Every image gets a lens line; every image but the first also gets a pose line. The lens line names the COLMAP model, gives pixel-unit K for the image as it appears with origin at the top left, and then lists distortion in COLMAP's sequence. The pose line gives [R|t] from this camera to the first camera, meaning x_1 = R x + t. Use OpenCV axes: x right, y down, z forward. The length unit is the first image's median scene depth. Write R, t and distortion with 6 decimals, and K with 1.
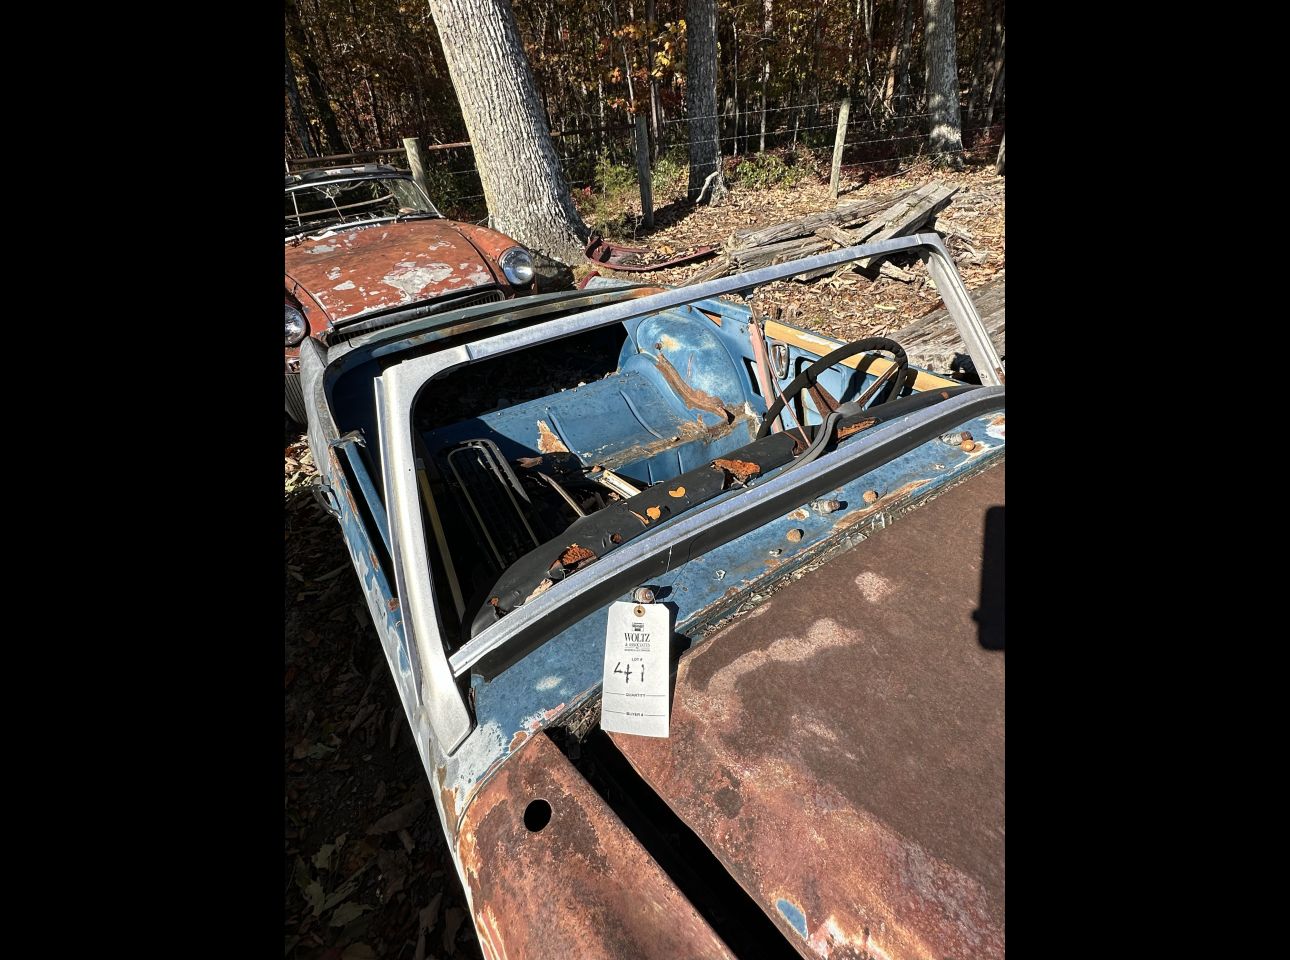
lens RADIAL K [[566.3, 0, 645.3], [0, 566.3, 480.1], [0, 0, 1]] dist [-0.001449, 0.000013]
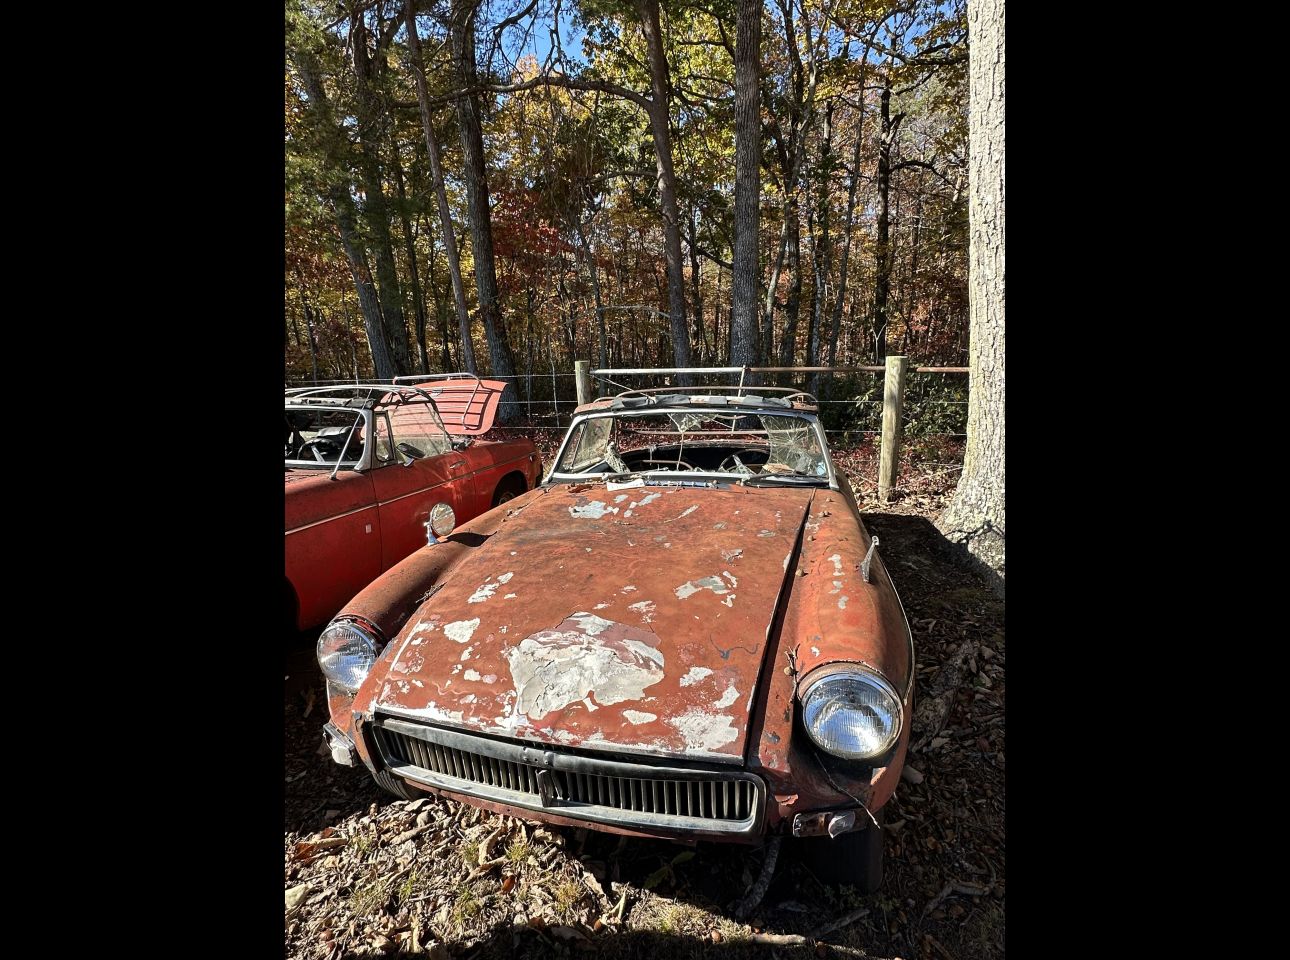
lens RADIAL K [[566.3, 0, 644.8], [0, 566.3, 477.6], [0, 0, 1]] dist [-0.001449, 0.000013]
pose [[0.654216, 0.235489, -0.718711, -0.094386], [-0.442669, 0.889736, -0.111419, -0.450541], [0.613225, 0.391043, 0.686323, 0.666021]]
